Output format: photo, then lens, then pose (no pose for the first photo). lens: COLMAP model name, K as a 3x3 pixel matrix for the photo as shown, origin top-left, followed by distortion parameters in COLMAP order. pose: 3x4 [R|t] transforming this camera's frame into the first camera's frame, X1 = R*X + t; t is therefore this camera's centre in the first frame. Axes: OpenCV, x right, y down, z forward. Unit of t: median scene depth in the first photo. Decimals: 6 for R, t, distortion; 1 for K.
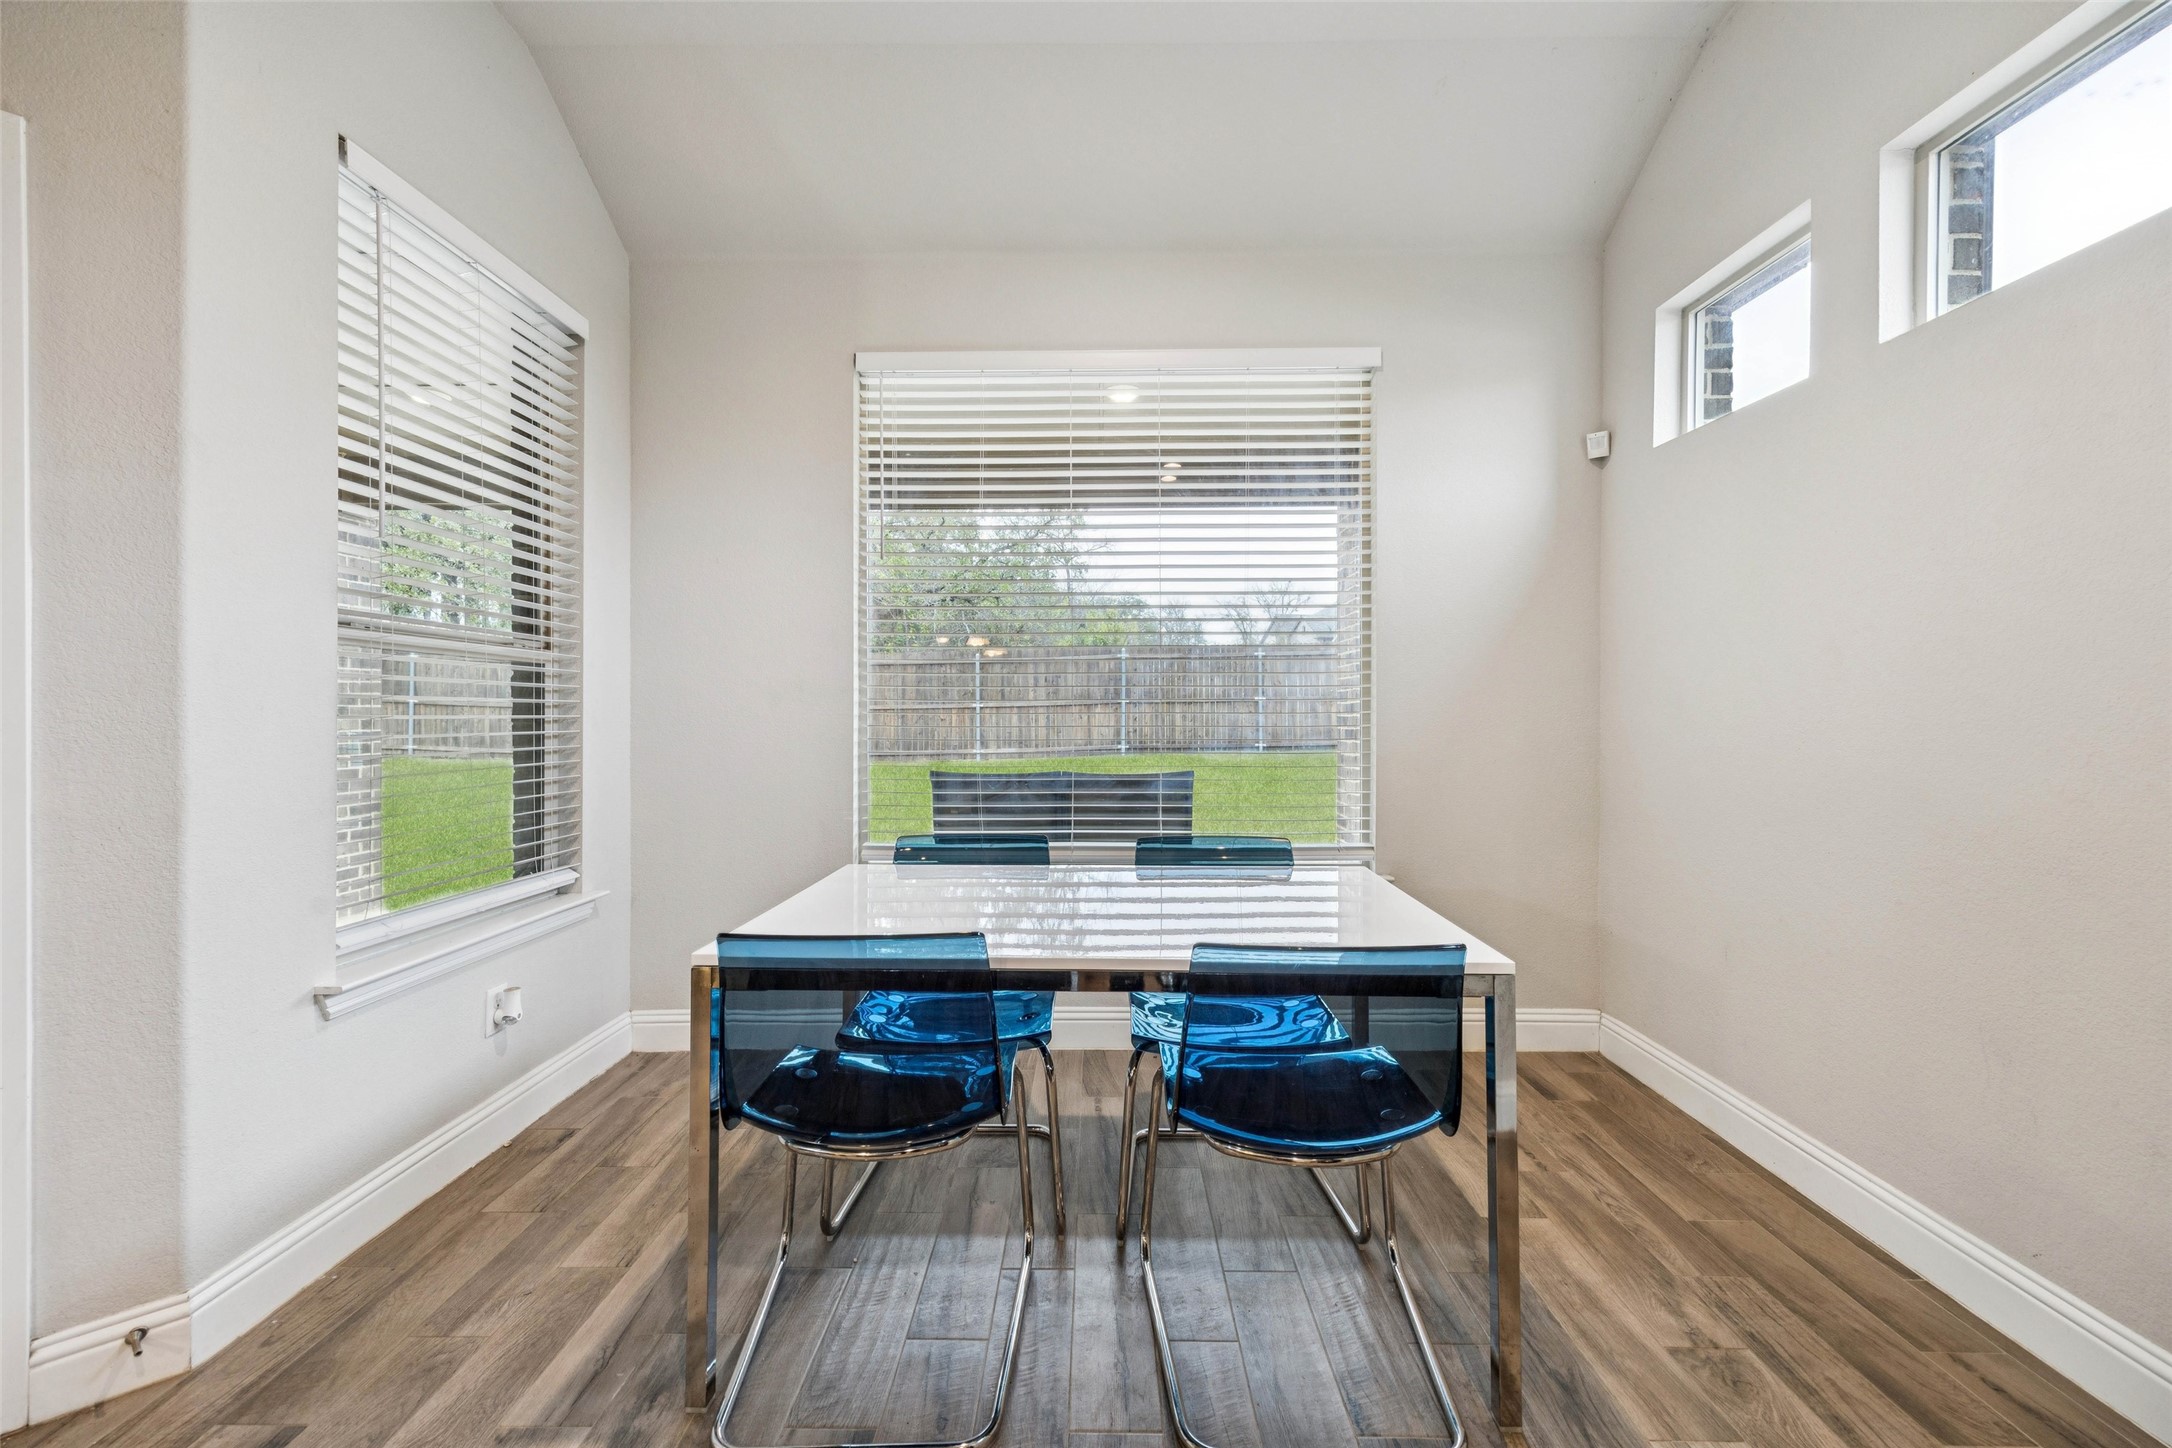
lens RADIAL K [[867.2, 0, 1083.2], [0, 867.2, 717.8], [0, 0, 1]] dist [0.001600, 0.000008]
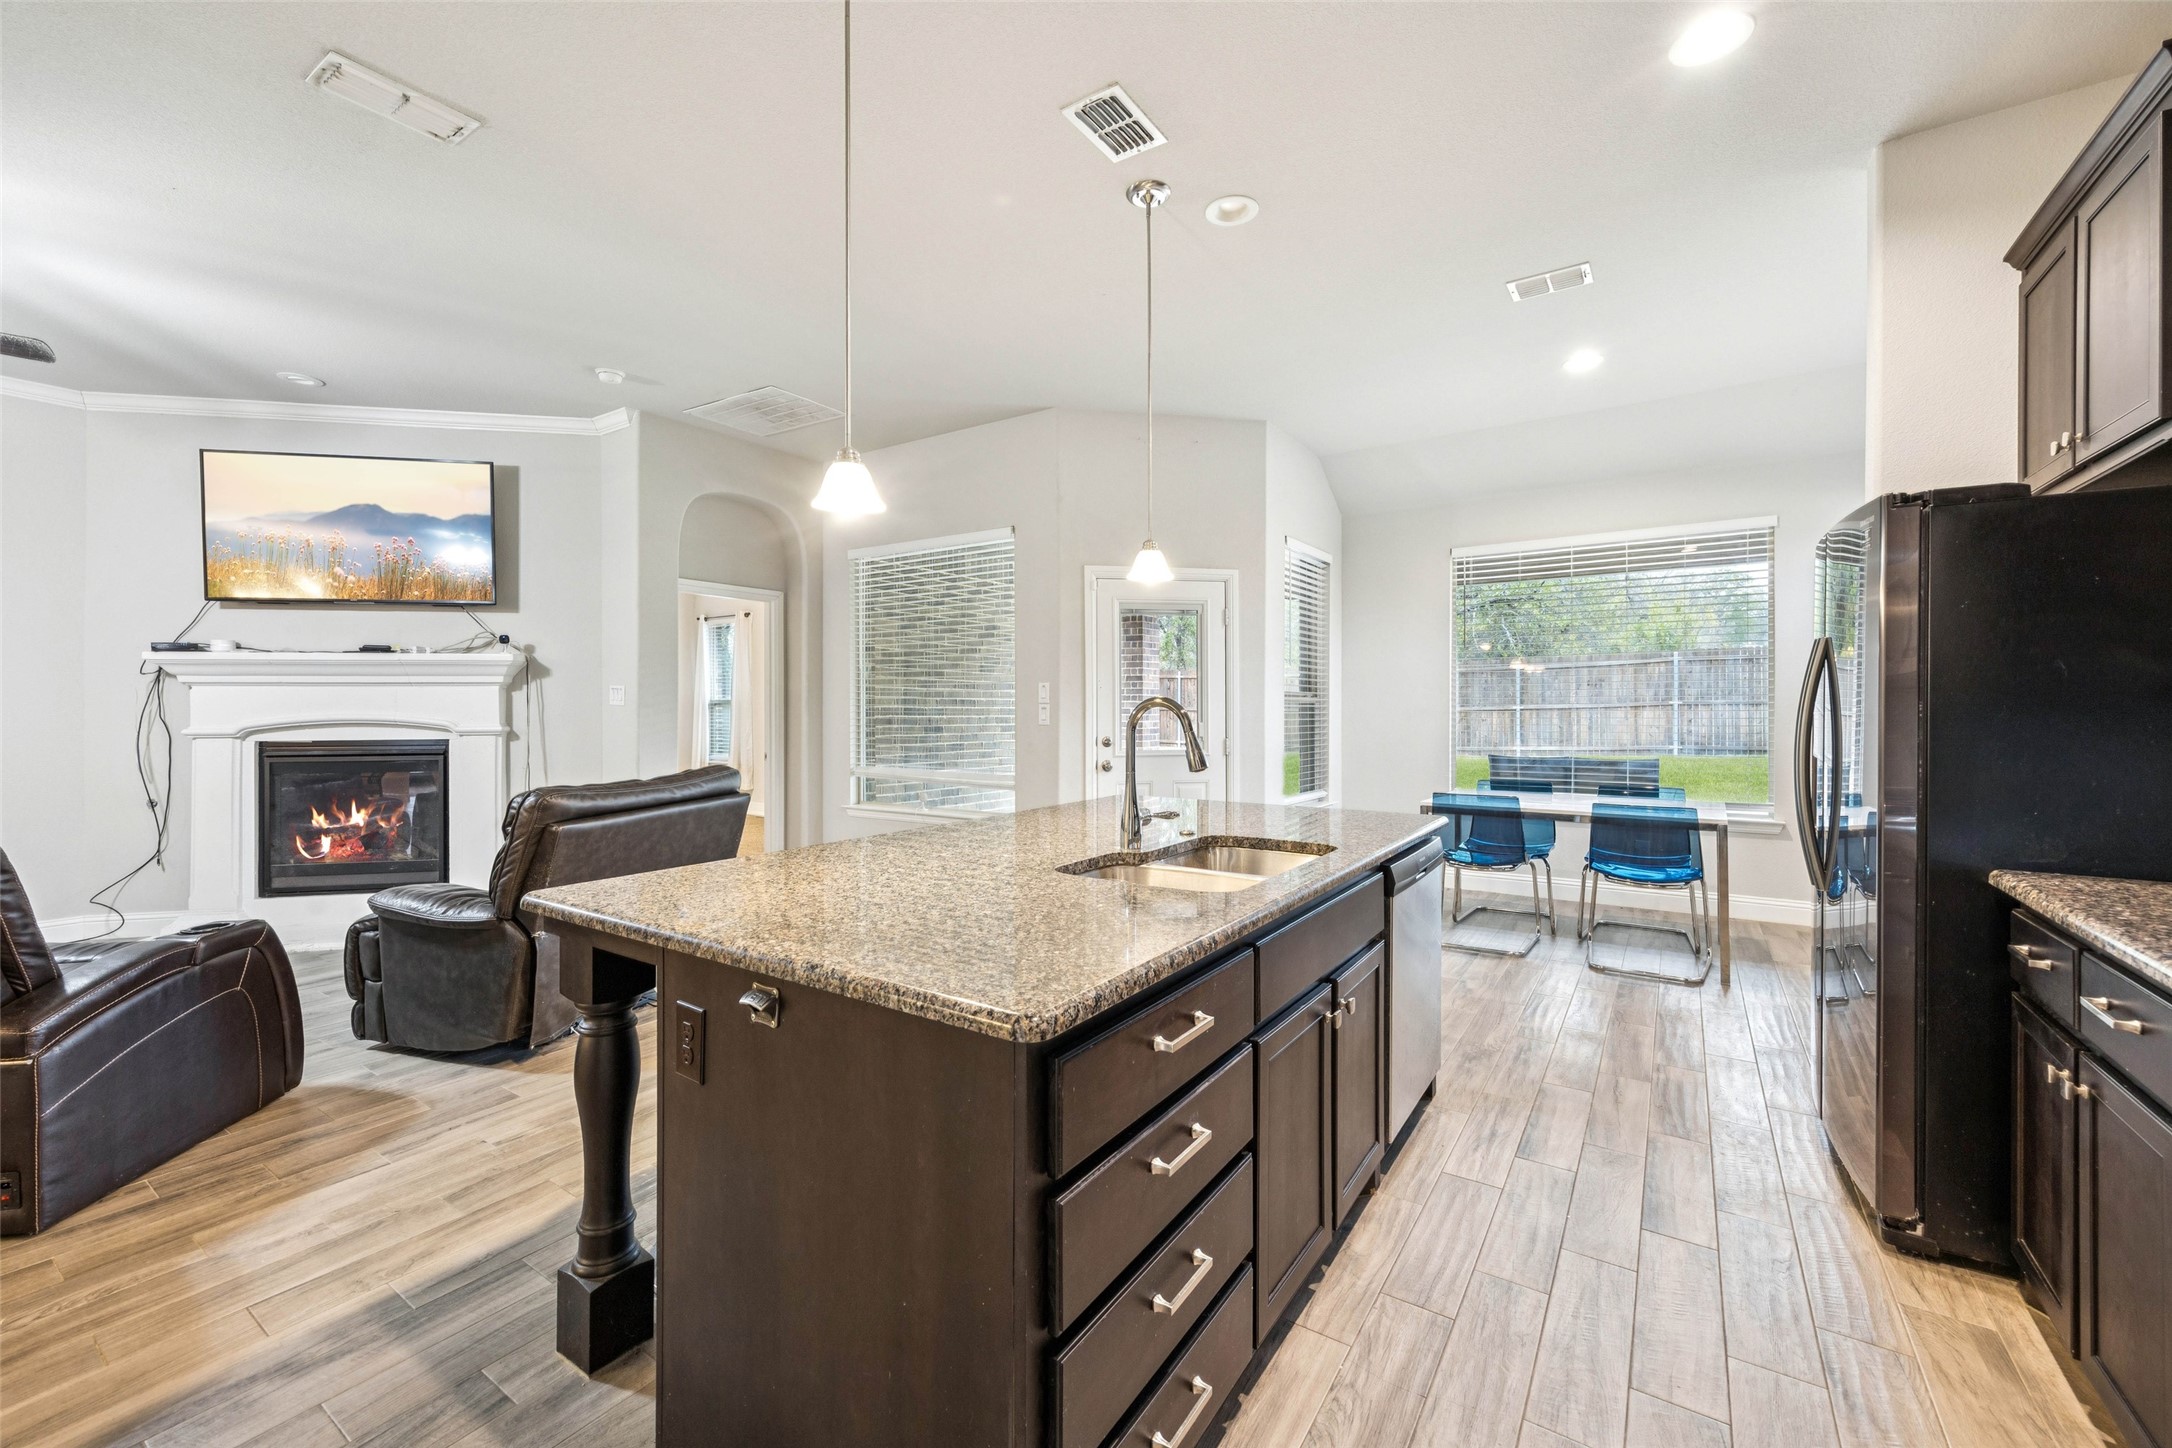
lens RADIAL K [[867.2, 0, 1072.1], [0, 867.2, 710.8], [0, 0, 1]] dist [0.001600, 0.000008]
pose [[0.827565, -0.000483, -0.561369, 0.117159], [-0.000810, 0.999998, -0.002055, -0.026141], [0.561369, 0.002155, 0.827563, -0.944423]]
